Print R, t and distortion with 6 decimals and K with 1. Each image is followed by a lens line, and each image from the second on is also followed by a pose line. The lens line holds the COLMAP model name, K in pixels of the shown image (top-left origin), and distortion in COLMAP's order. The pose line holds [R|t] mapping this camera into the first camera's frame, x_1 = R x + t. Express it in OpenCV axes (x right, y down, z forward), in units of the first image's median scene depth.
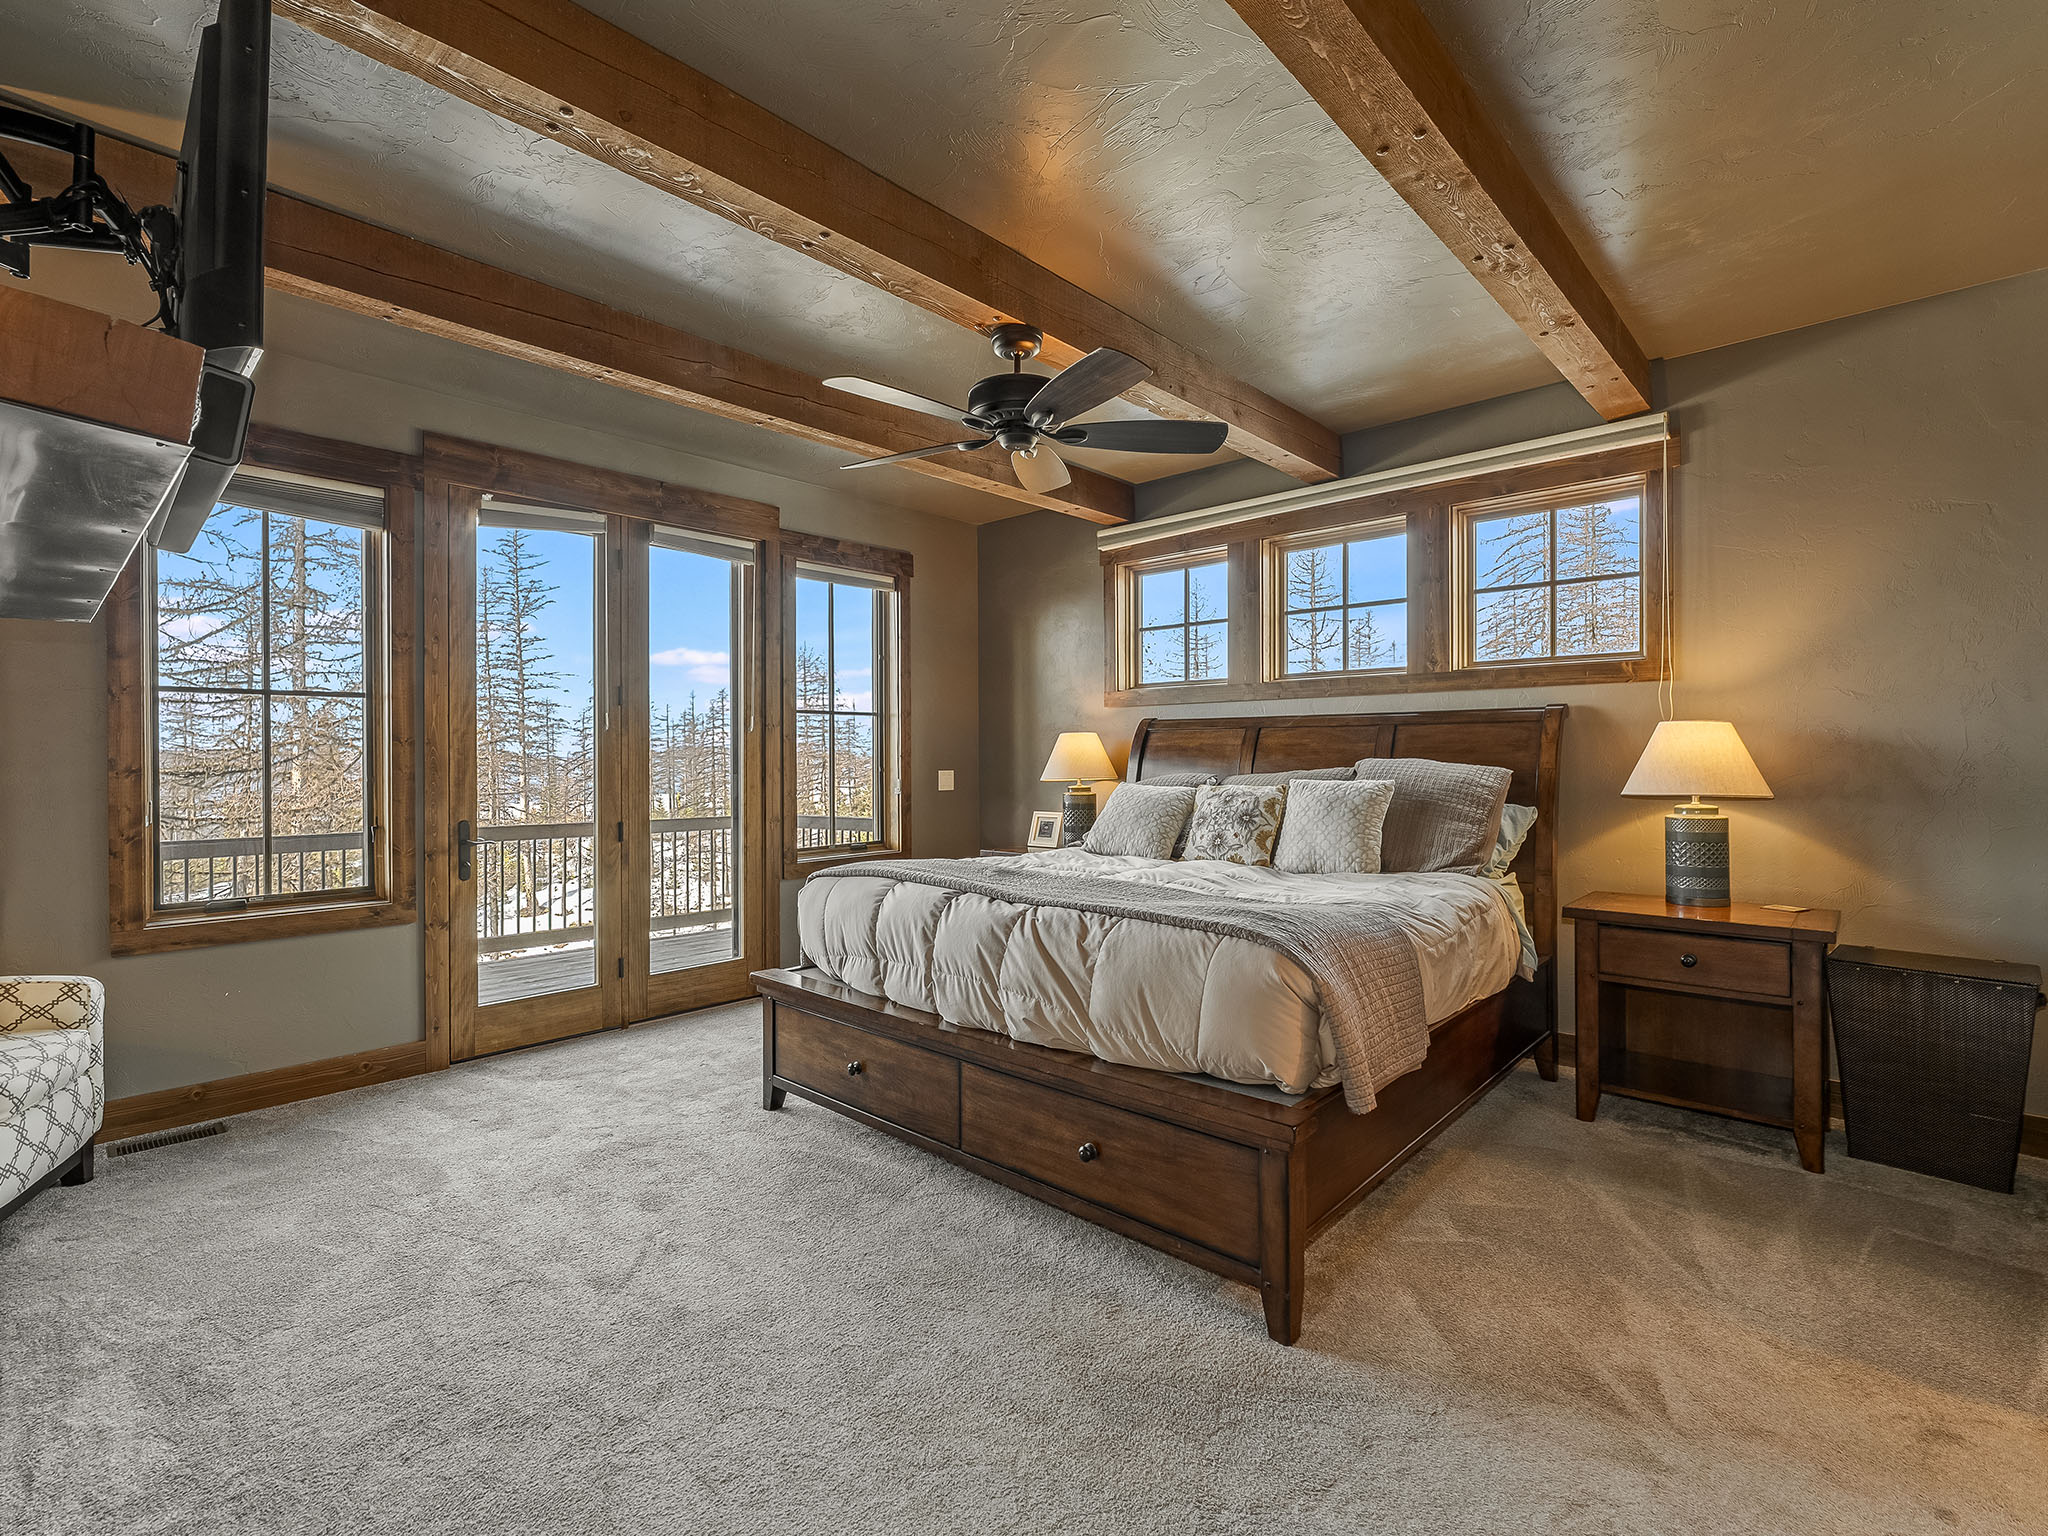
lens RADIAL K [[936.3, 0, 1024.9], [0, 936.3, 755.3], [0, 0, 1]] dist [-0.000807, 0.000001]
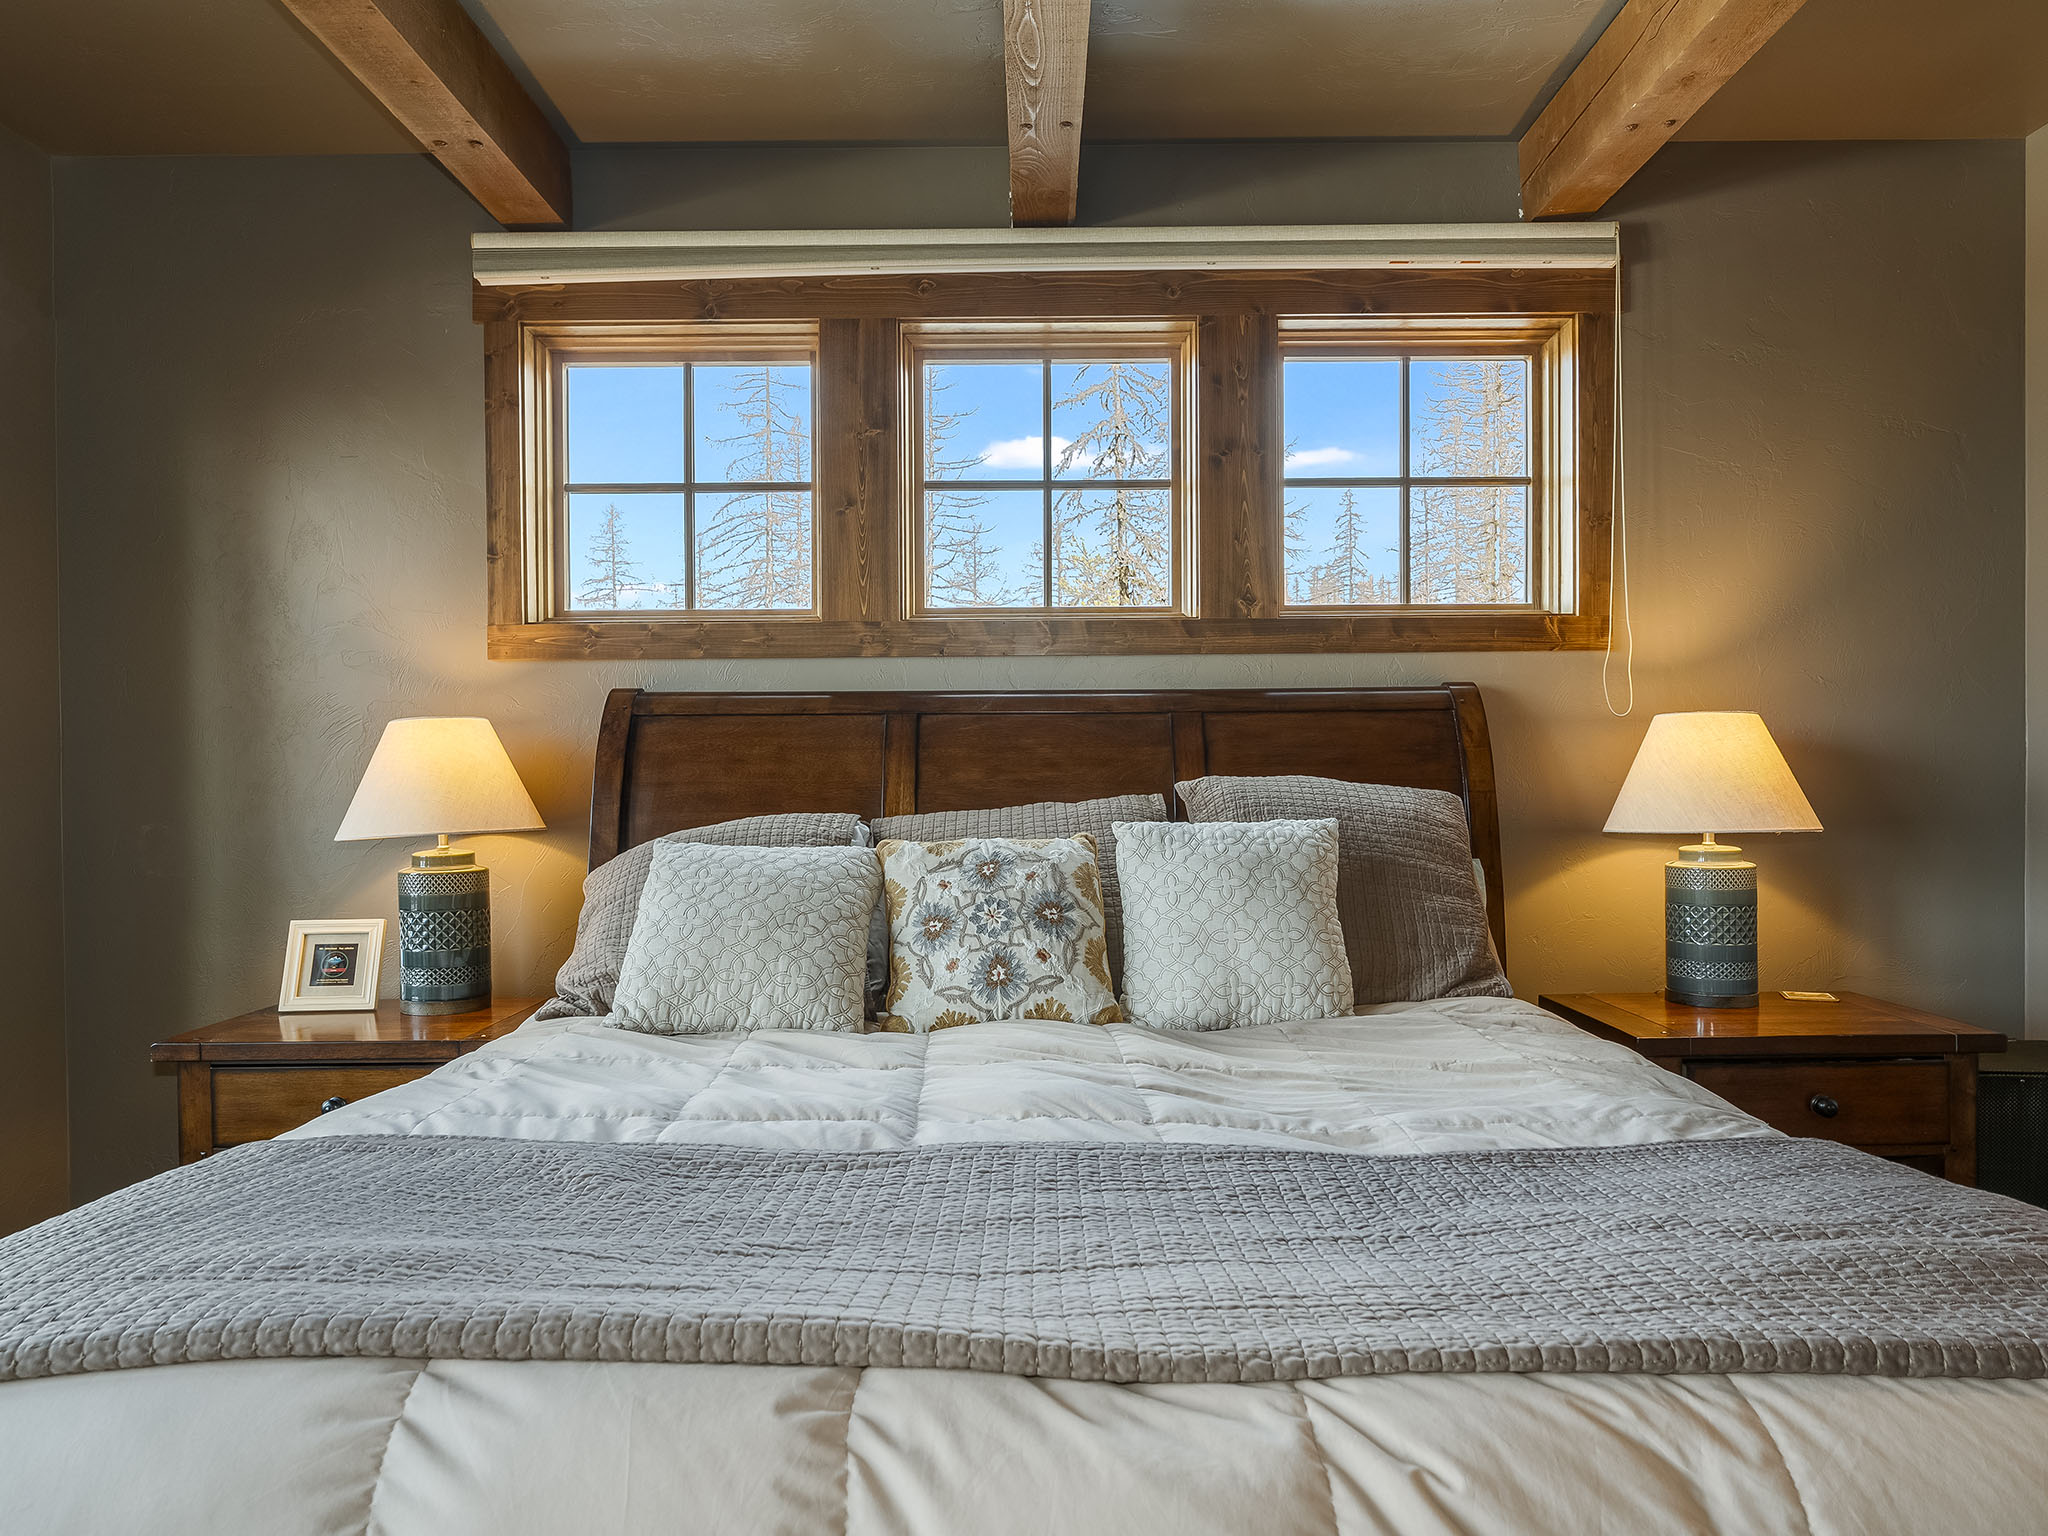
lens RADIAL K [[1333.7, 0, 1024.0], [0, 1333.7, 783.1], [0, 0, 1]] dist [-0.003157, -0.001407]
pose [[0.739983, -0.008740, 0.672569, -0.184167], [0.005633, 0.999961, 0.006797, 0.001308], [-0.672602, -0.001241, 0.740003, 0.522380]]
